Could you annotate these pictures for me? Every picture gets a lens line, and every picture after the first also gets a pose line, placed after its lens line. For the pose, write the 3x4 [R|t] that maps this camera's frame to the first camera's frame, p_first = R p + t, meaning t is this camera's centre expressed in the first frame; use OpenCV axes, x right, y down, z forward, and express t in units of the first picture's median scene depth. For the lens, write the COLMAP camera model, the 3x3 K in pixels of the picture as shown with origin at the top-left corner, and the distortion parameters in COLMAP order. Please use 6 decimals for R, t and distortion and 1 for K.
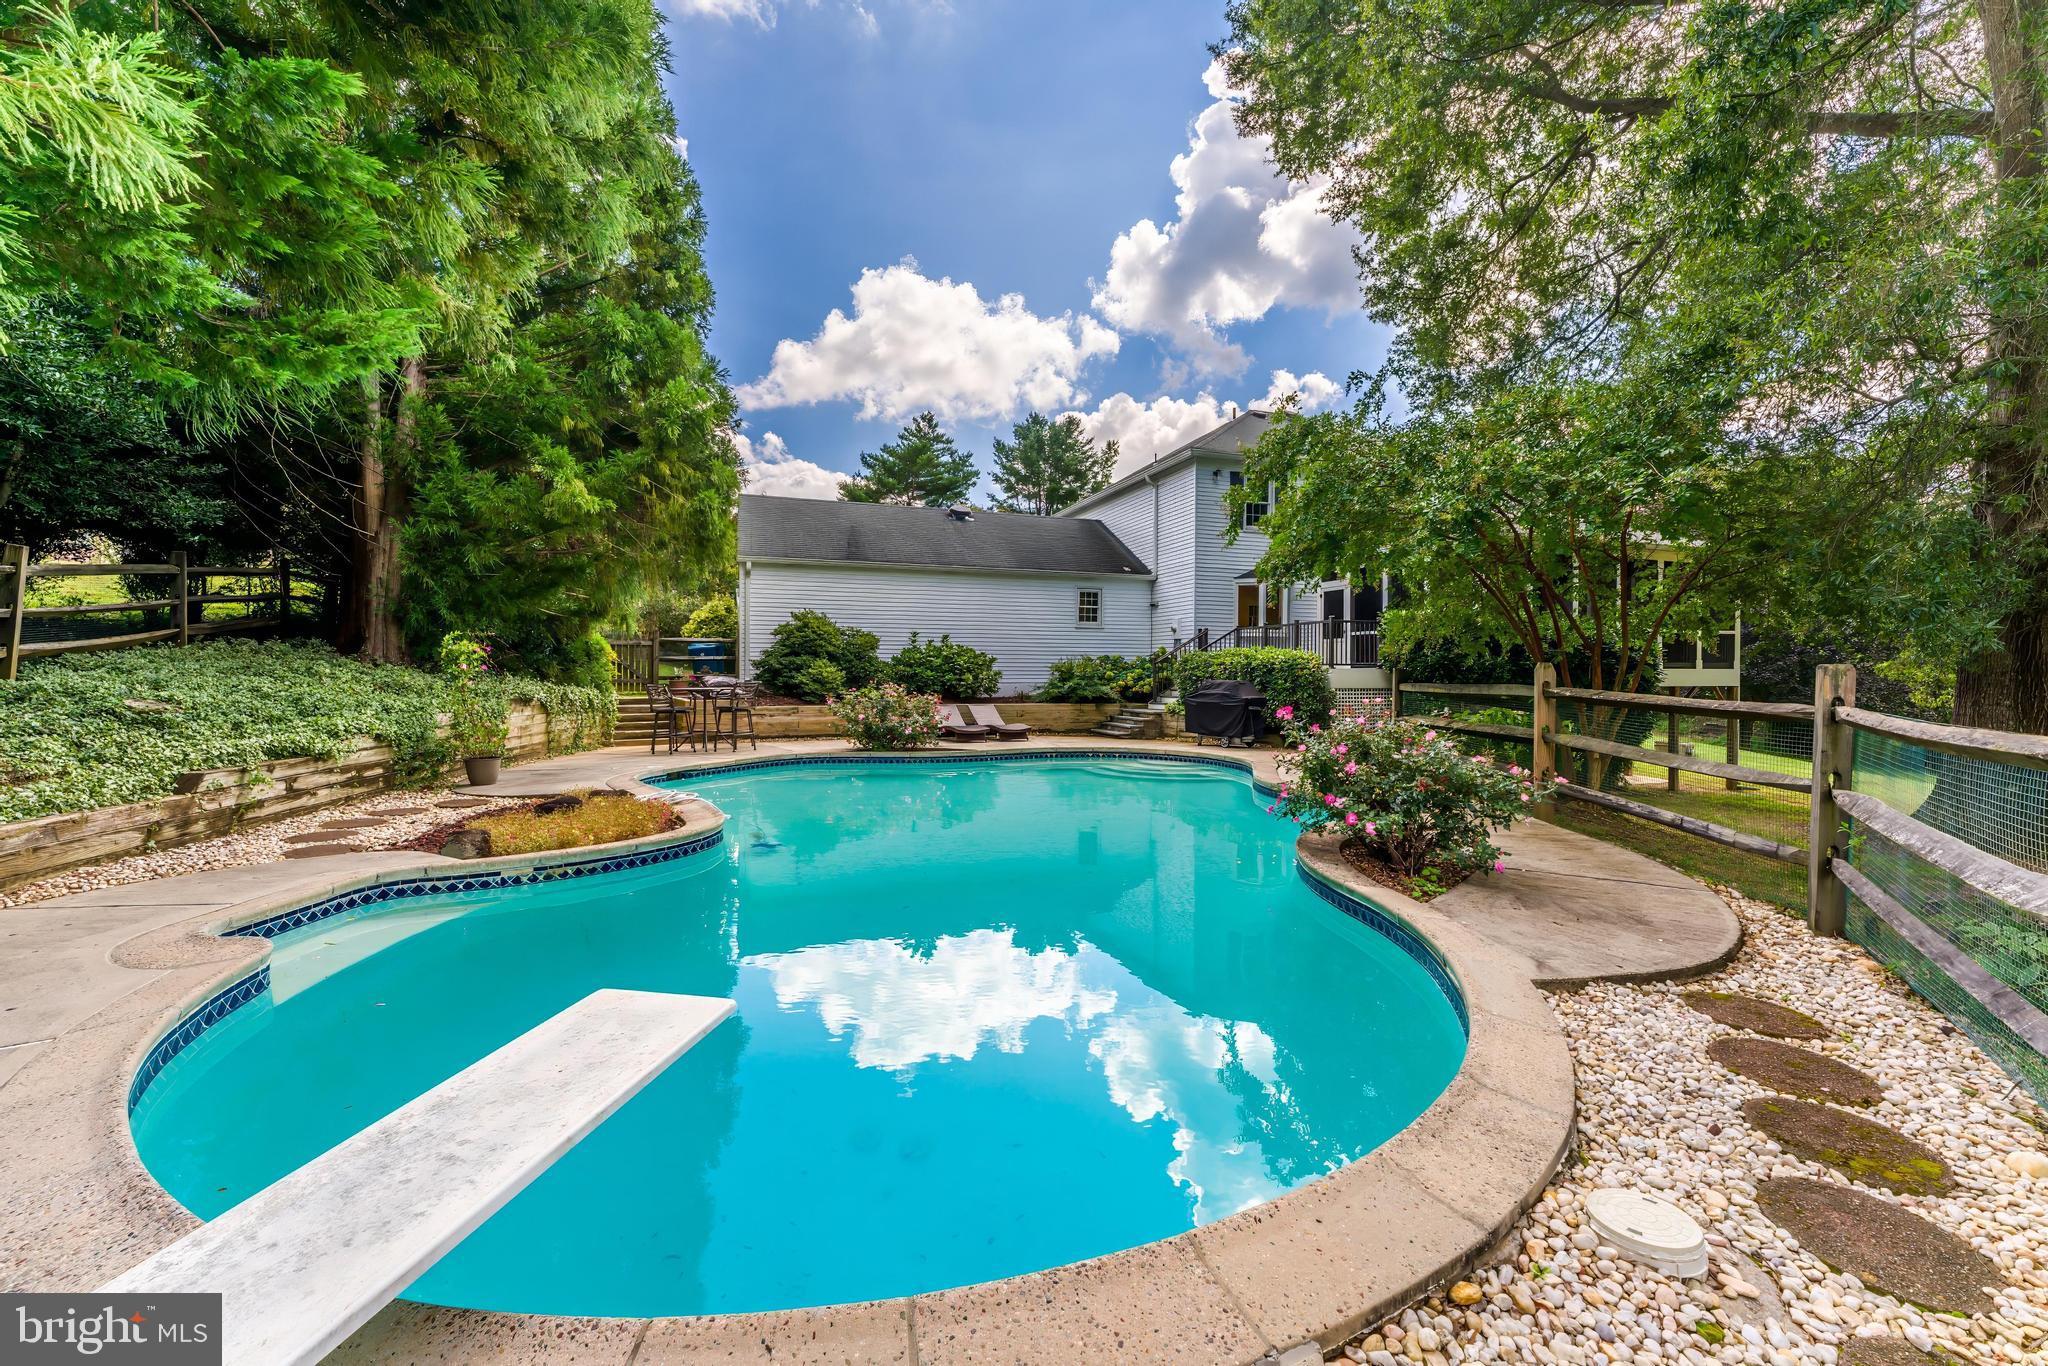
lens RADIAL K [[822.8, 0, 1028.6], [0, 822.8, 664.1], [0, 0, 1]] dist [-0.000438, -0.000121]
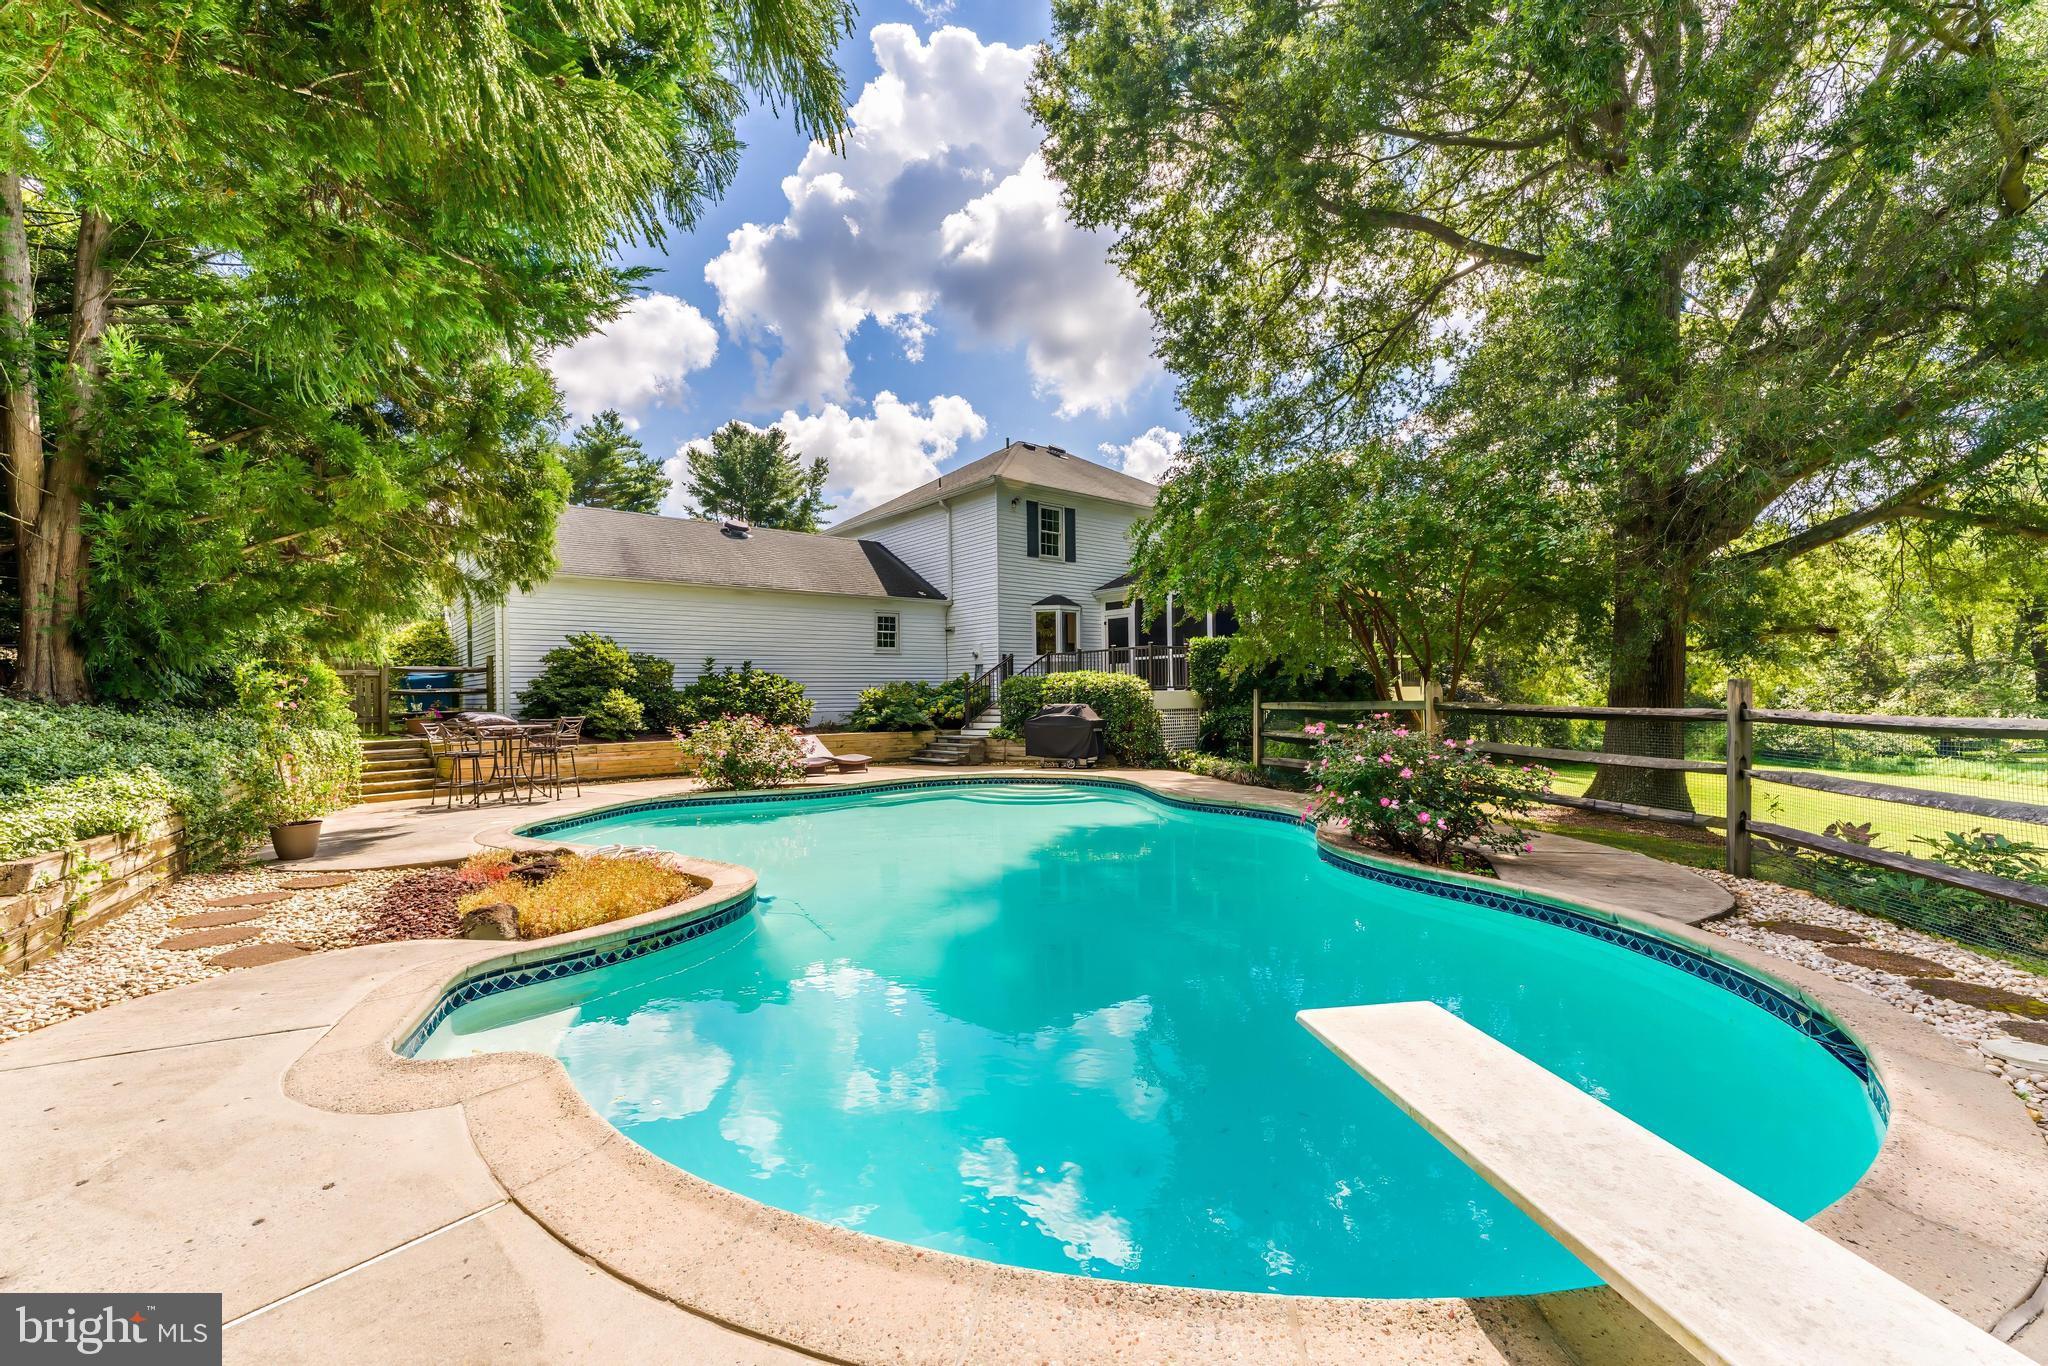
lens RADIAL K [[843.2, 0, 1024.0], [0, 843.2, 683.0], [0, 0, 1]] dist [-0.000303, -0.000198]
pose [[0.943831, -0.012750, 0.330183, -0.124417], [0.015843, 0.999852, -0.006676, -0.000291], [-0.330050, 0.011532, 0.943893, 0.014603]]
